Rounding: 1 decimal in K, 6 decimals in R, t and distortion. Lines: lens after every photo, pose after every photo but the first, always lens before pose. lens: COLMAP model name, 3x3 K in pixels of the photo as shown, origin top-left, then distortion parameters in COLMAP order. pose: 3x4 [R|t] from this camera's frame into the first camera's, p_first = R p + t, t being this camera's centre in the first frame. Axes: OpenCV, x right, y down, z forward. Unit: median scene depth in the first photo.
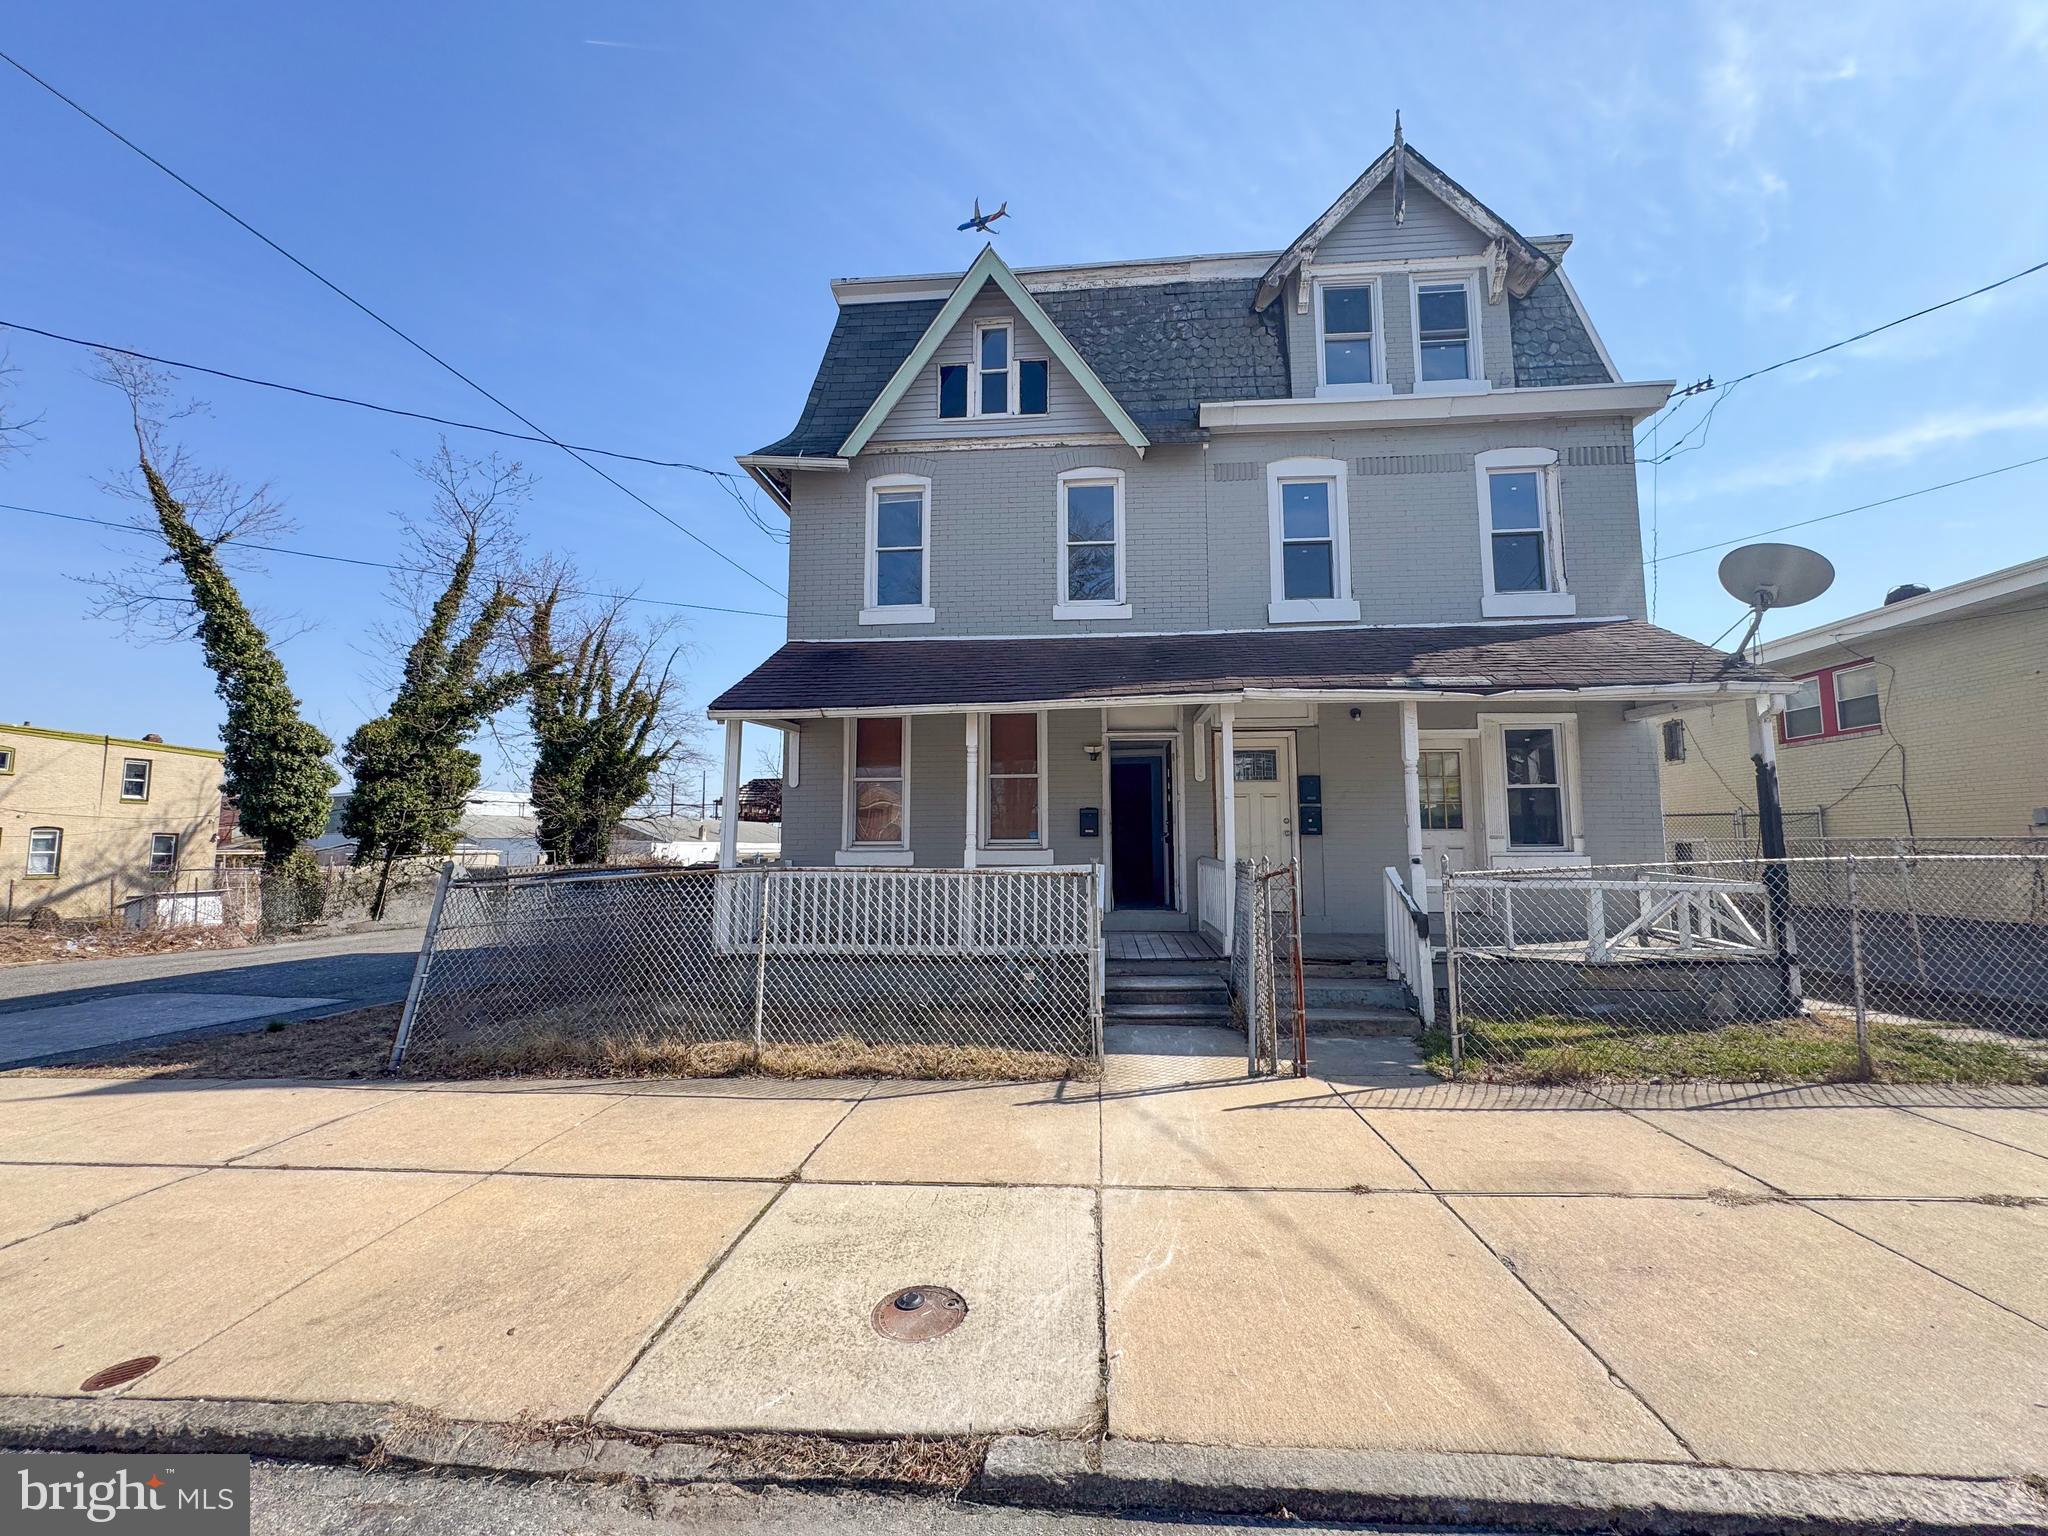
lens RADIAL K [[817.7, 0, 1060.2], [0, 817.7, 755.4], [0, 0, 1]] dist [-0.002472, 0.000229]
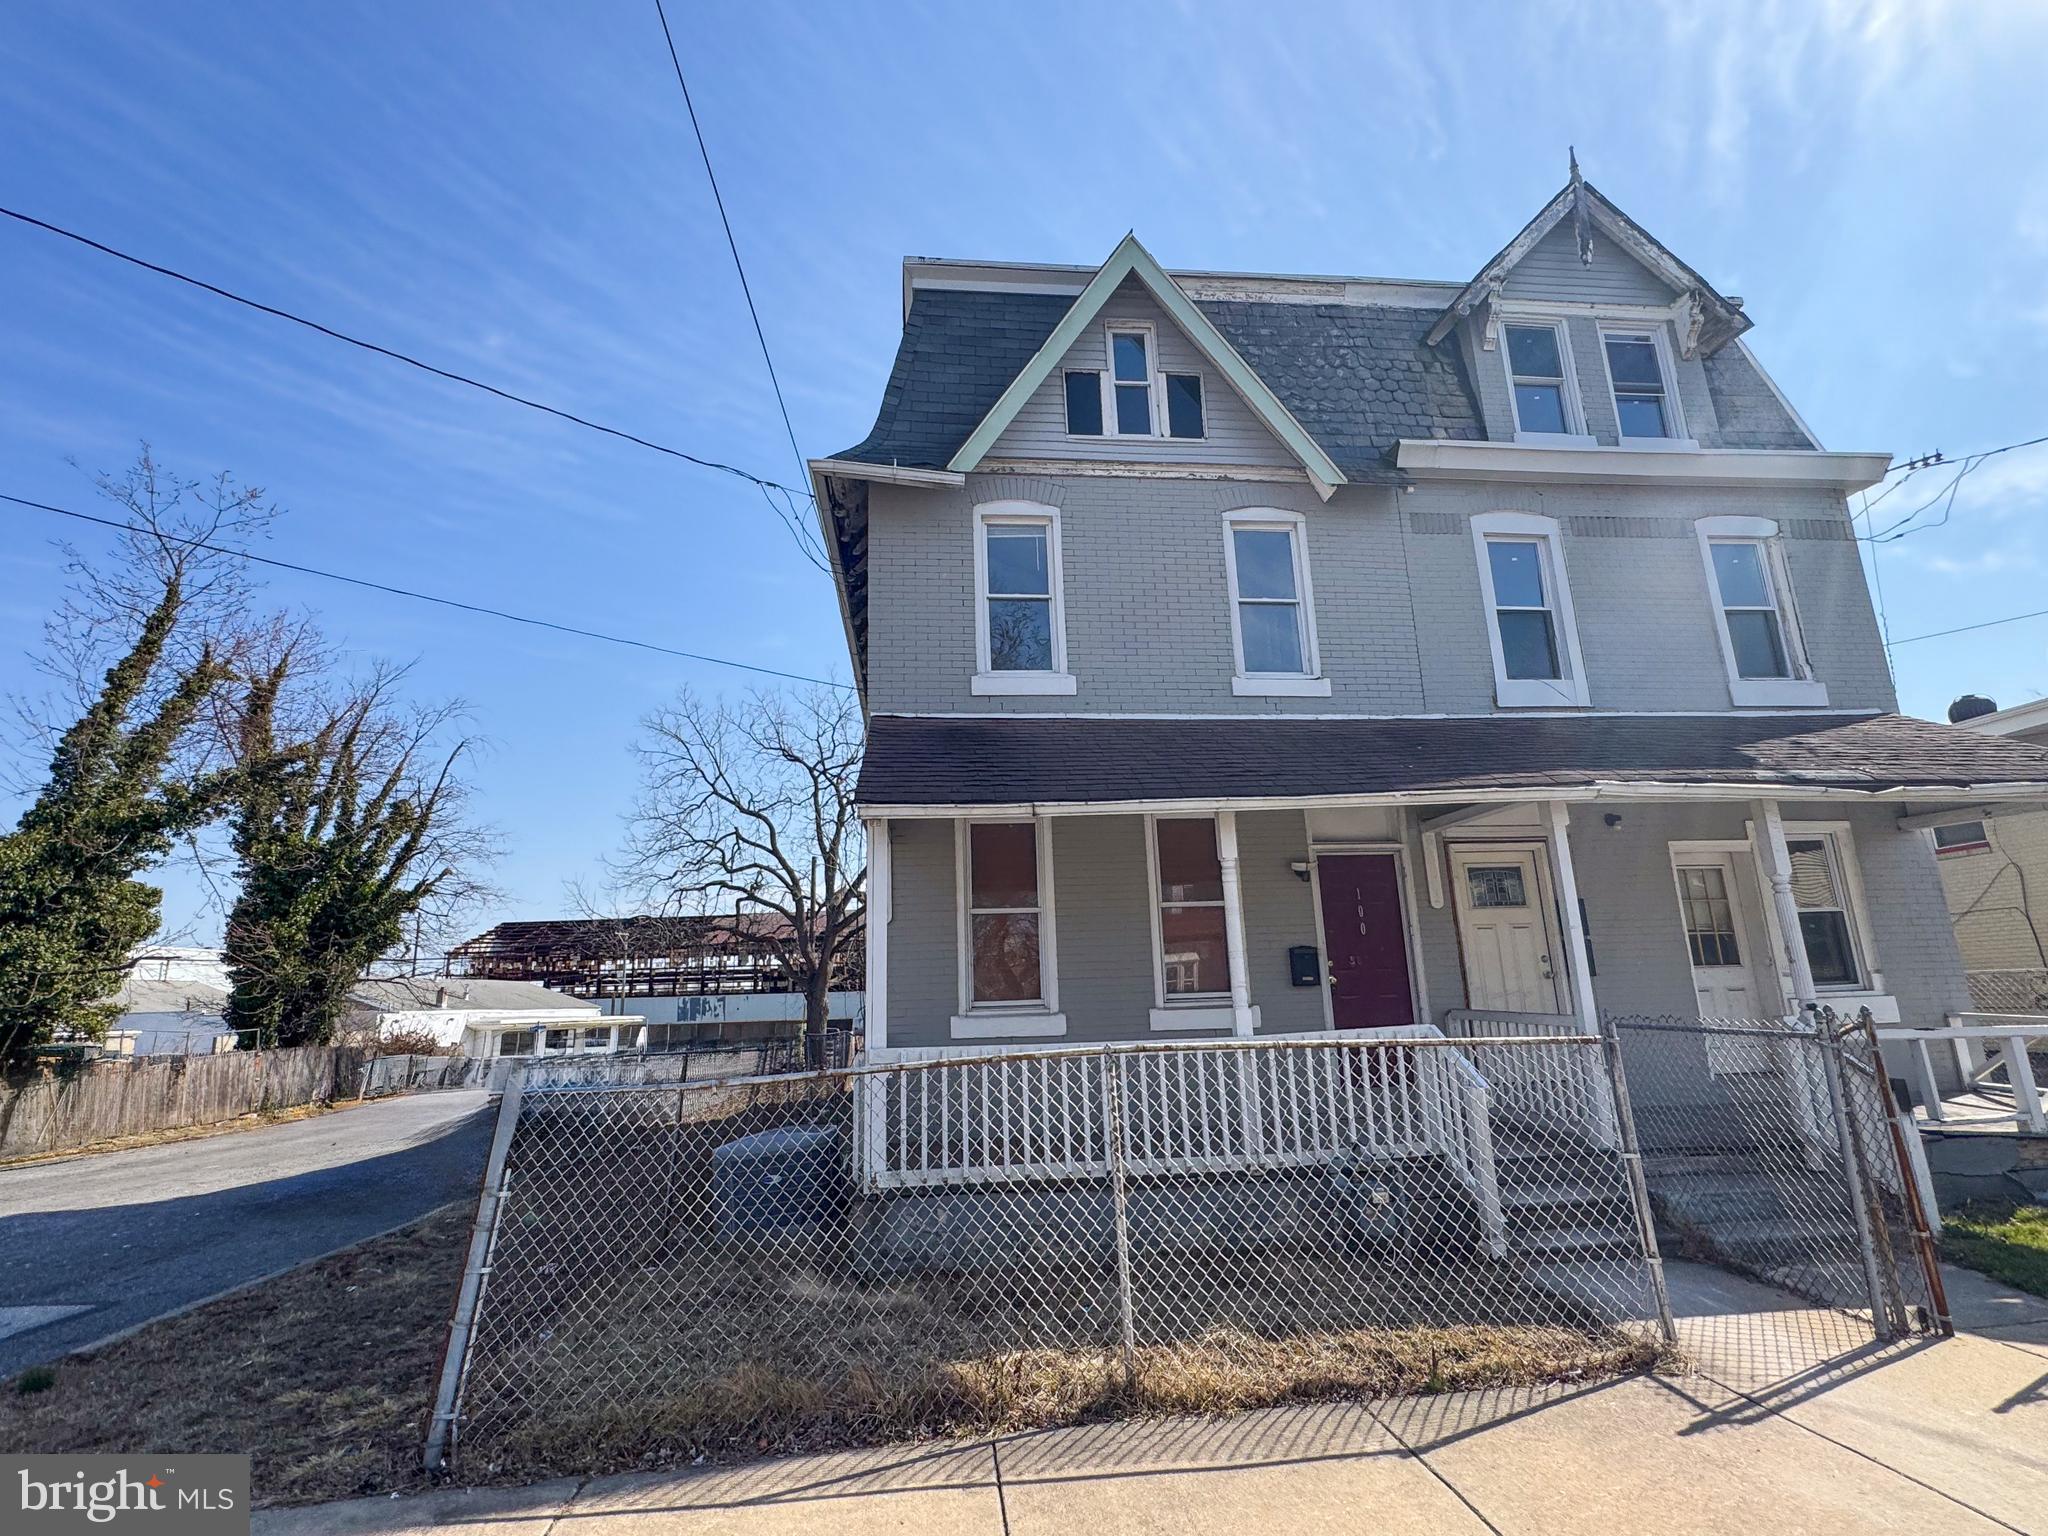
lens RADIAL K [[971.5, 0, 1068.1], [0, 971.5, 761.3], [0, 0, 1]] dist [0.003058, -0.002172]
pose [[0.983928, 0.017401, 0.177715, -0.311757], [0.005923, 0.991512, -0.129879, 0.011173], [-0.178466, 0.128844, 0.975474, 0.151597]]
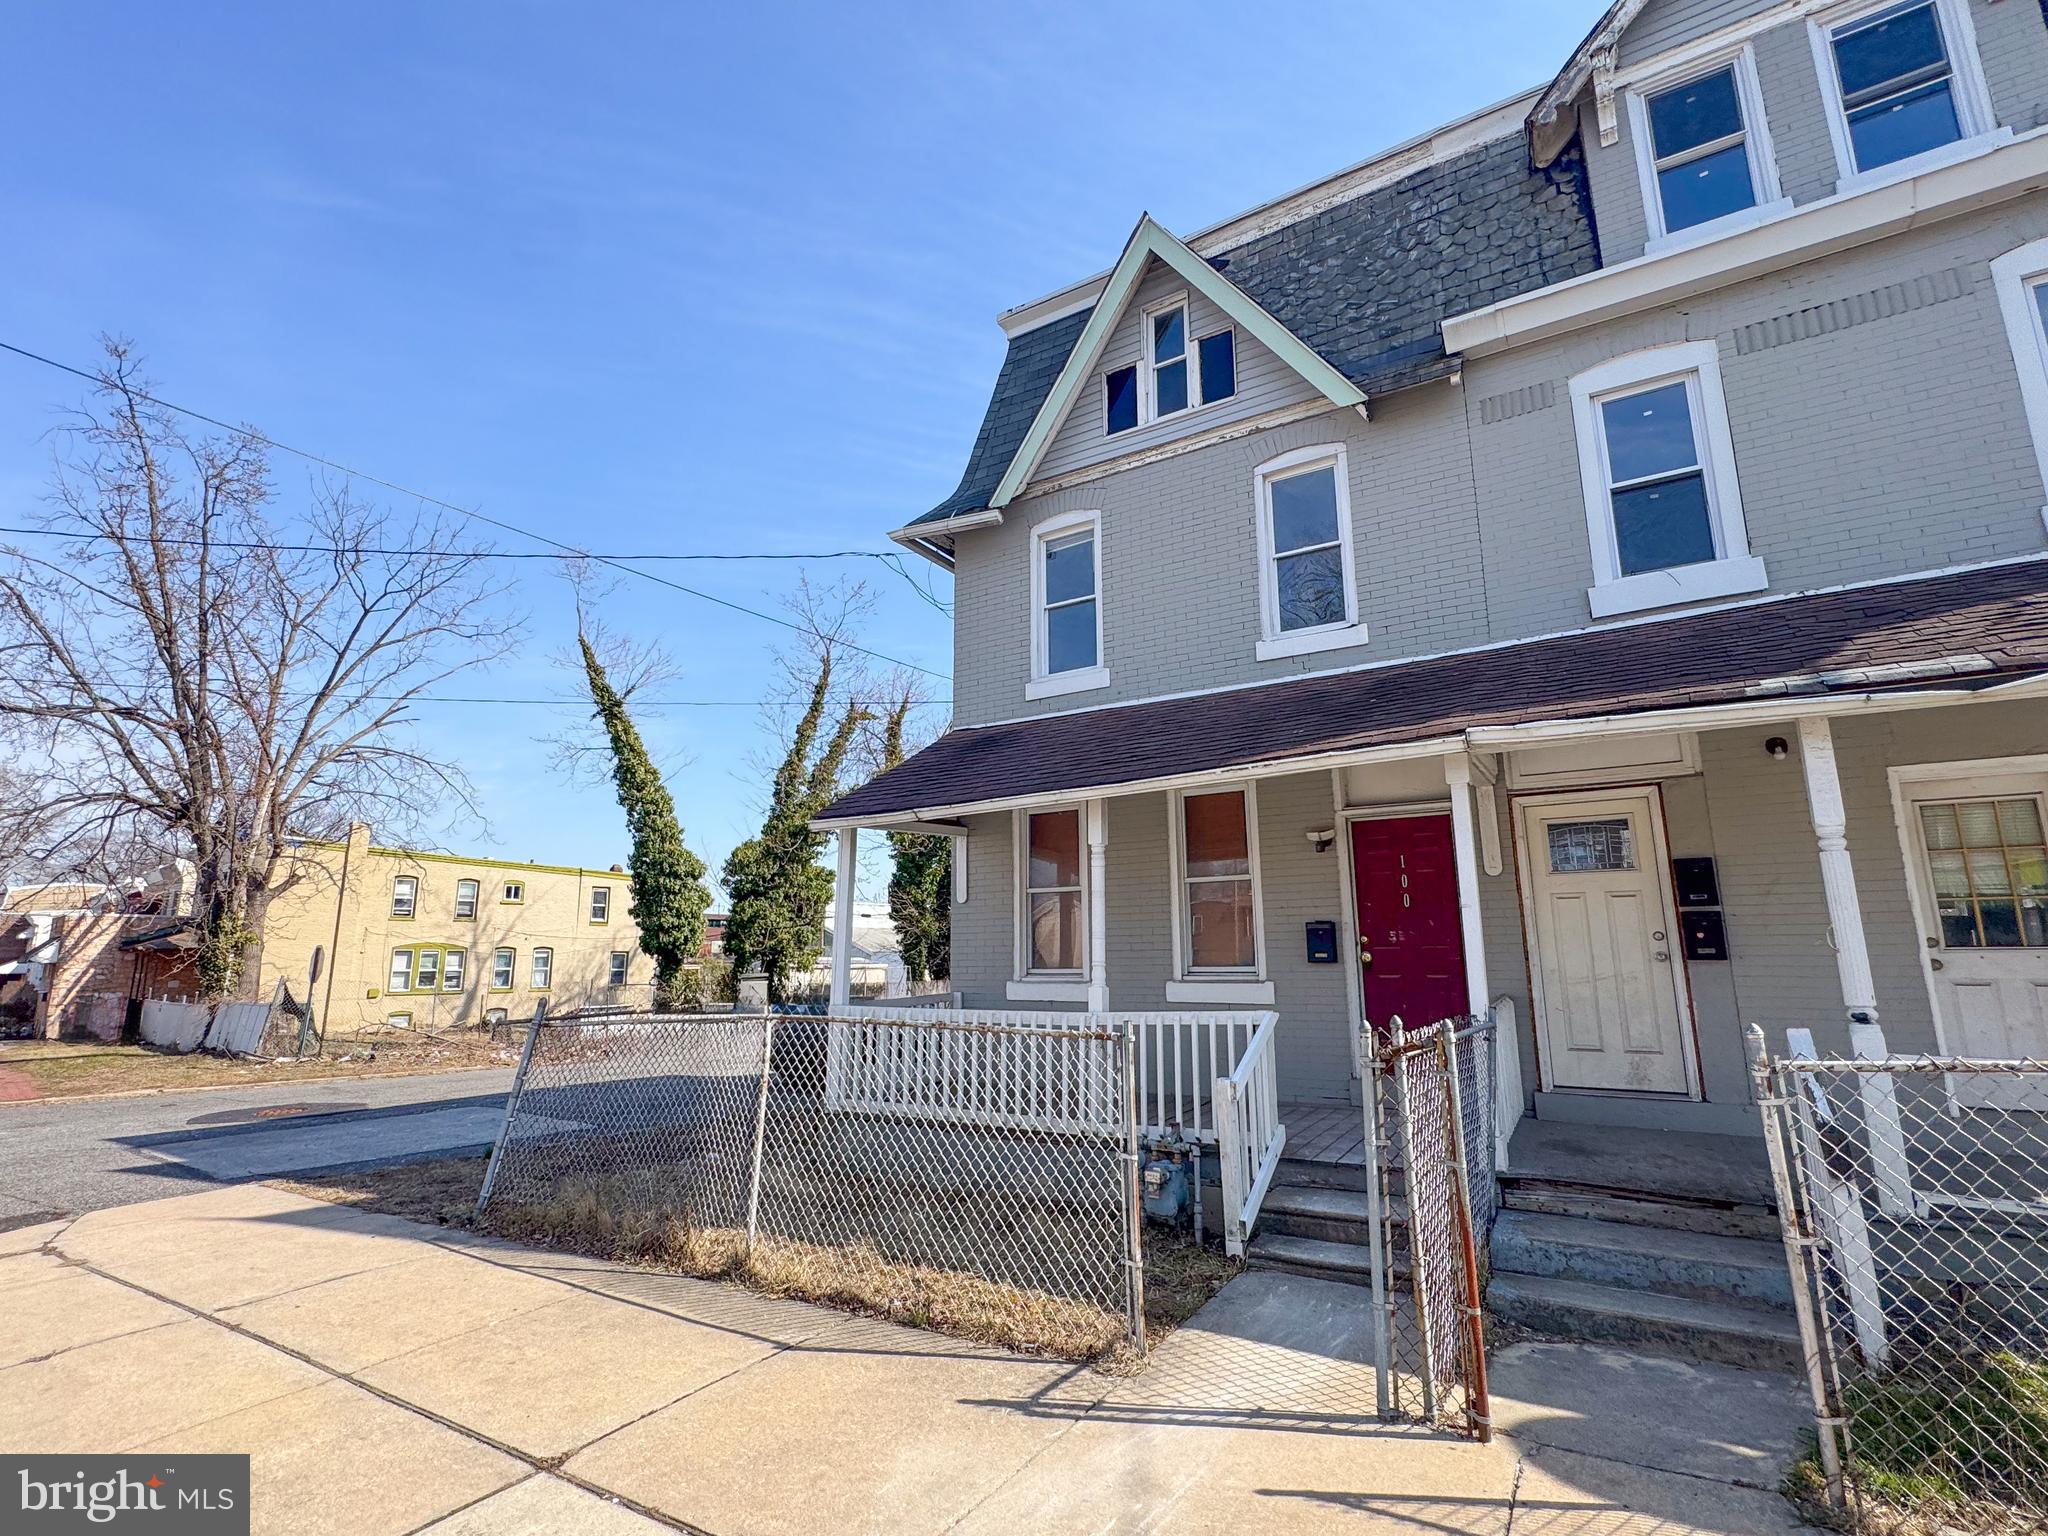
lens RADIAL K [[971.5, 0, 1040.3], [0, 971.5, 748.9], [0, 0, 1]] dist [0.003058, -0.002172]
pose [[0.885897, -0.100063, -0.452961, 0.201896], [0.054096, 0.992080, -0.113360, 0.000202], [0.460717, 0.075922, 0.884294, 0.145217]]
